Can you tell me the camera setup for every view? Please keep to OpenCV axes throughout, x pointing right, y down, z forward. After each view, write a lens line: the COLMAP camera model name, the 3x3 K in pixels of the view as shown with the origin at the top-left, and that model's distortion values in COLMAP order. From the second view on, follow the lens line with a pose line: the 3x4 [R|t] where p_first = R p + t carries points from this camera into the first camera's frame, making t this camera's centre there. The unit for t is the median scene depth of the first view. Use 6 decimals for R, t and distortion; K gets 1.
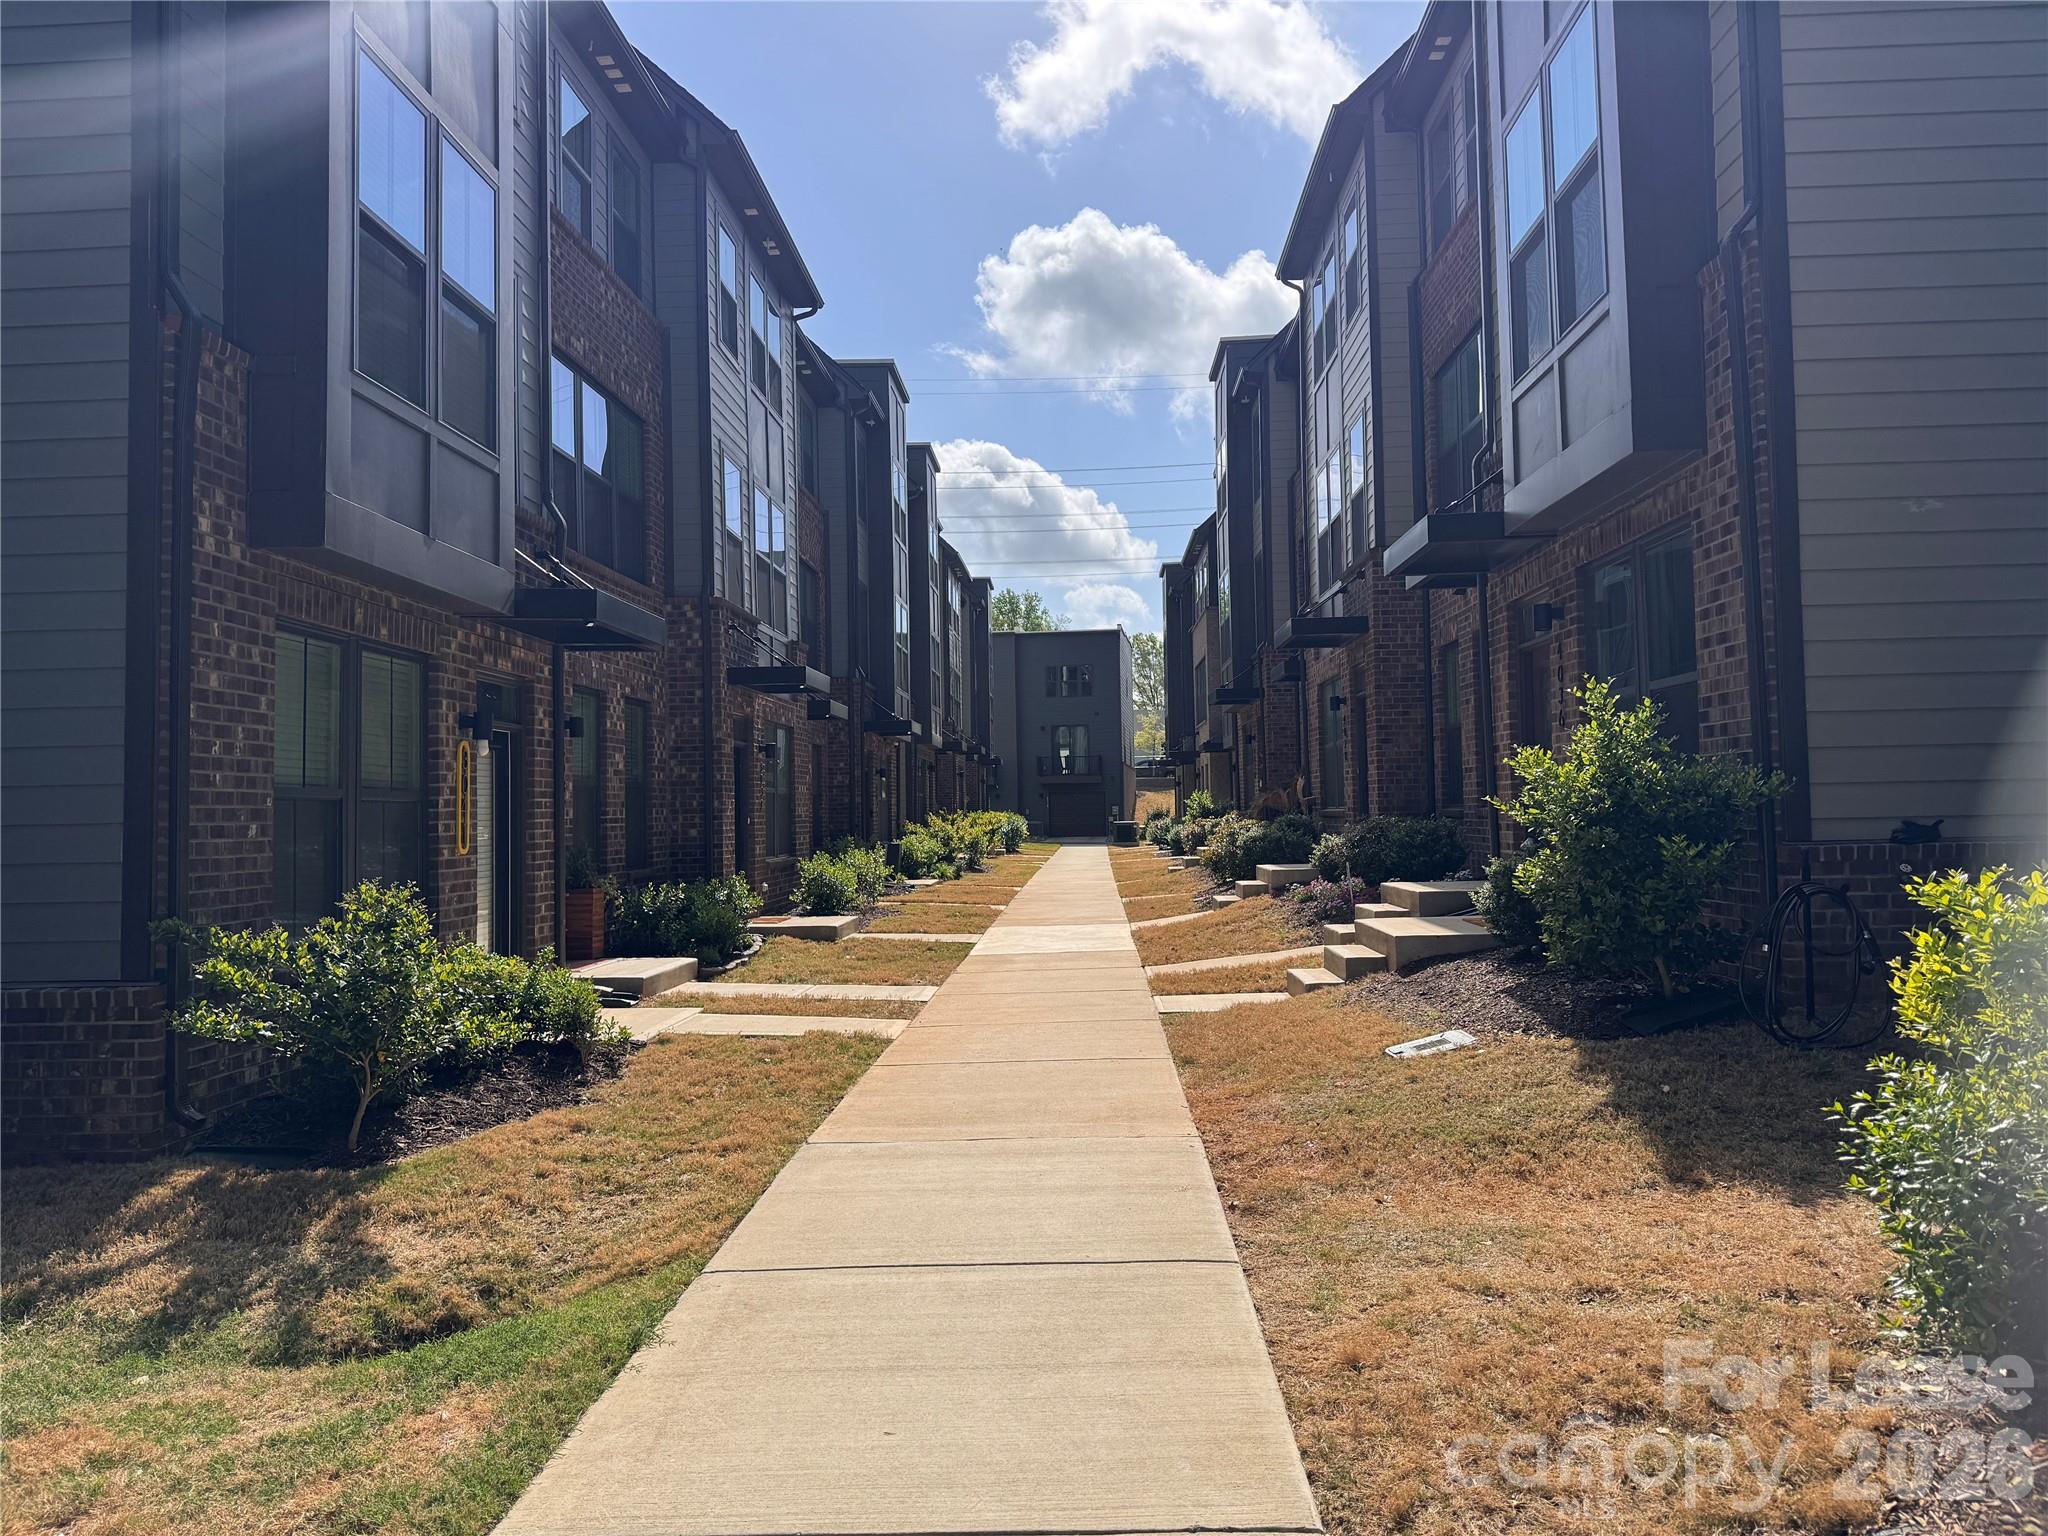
lens RADIAL K [[1446.0, 0, 1024.2], [0, 1446.0, 757.4], [0, 0, 1]] dist [0.017408, -0.009757]
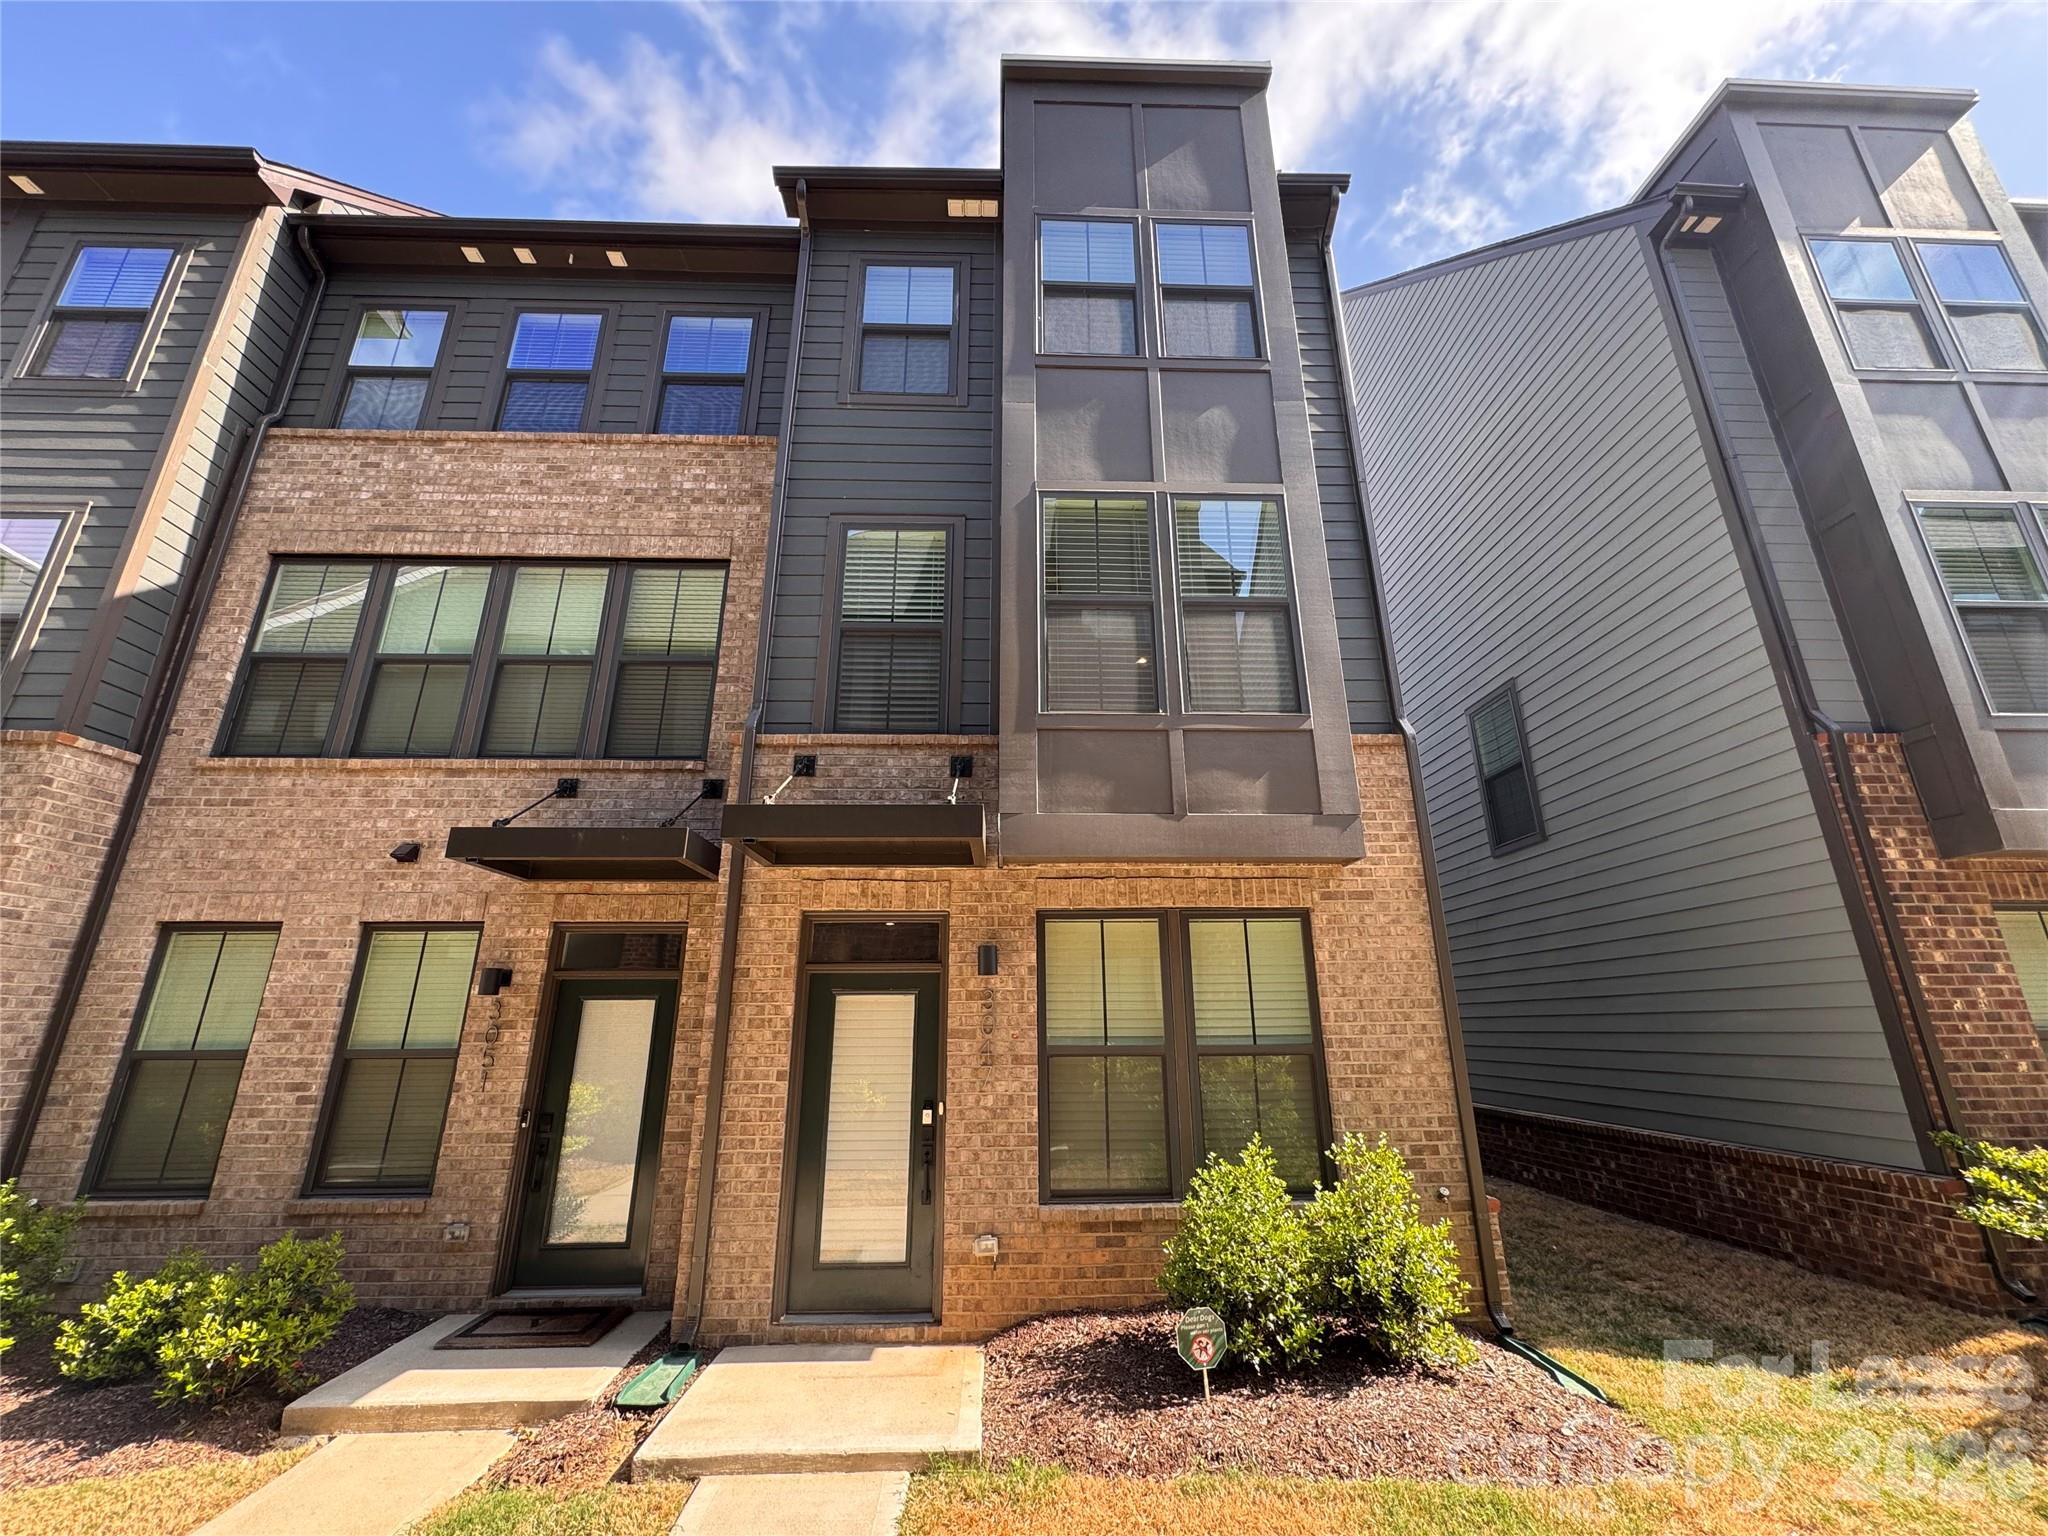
lens RADIAL K [[817.5, 0, 1024.0], [0, 817.5, 769.1], [0, 0, 1]] dist [-0.003188, 0.000673]
pose [[0.071526, -0.284234, -0.956083, 0.215681], [0.045870, 0.958462, -0.281509, -0.046293], [0.996383, -0.023720, 0.081592, 0.023636]]
